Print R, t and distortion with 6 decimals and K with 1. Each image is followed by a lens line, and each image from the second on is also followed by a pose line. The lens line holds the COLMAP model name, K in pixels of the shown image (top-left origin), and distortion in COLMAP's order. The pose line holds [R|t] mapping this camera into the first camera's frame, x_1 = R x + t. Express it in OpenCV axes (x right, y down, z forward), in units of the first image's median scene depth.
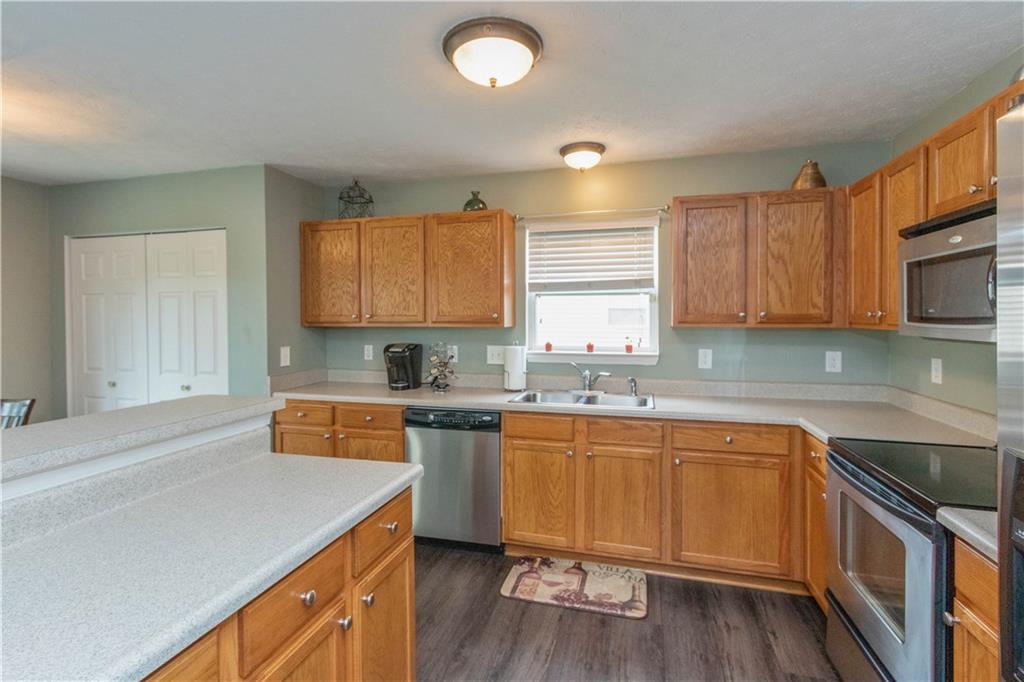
lens RADIAL K [[492.5, 0, 500.9], [0, 492.5, 318.7], [0, 0, 1]] dist [0.002973, 0.000701]
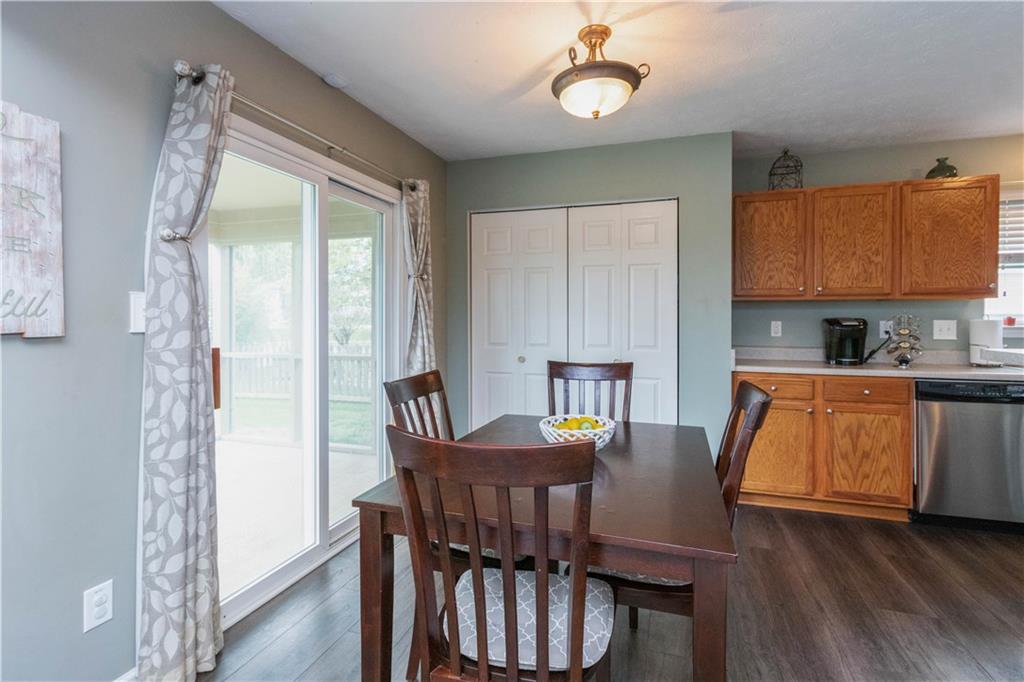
lens RADIAL K [[492.5, 0, 515.5], [0, 492.5, 320.3], [0, 0, 1]] dist [0.002973, 0.000701]
pose [[0.999195, 0.002431, -0.040033, -0.825508], [-0.002173, 0.999977, 0.006493, 0.051758], [0.040048, -0.006400, 0.999177, 0.008246]]
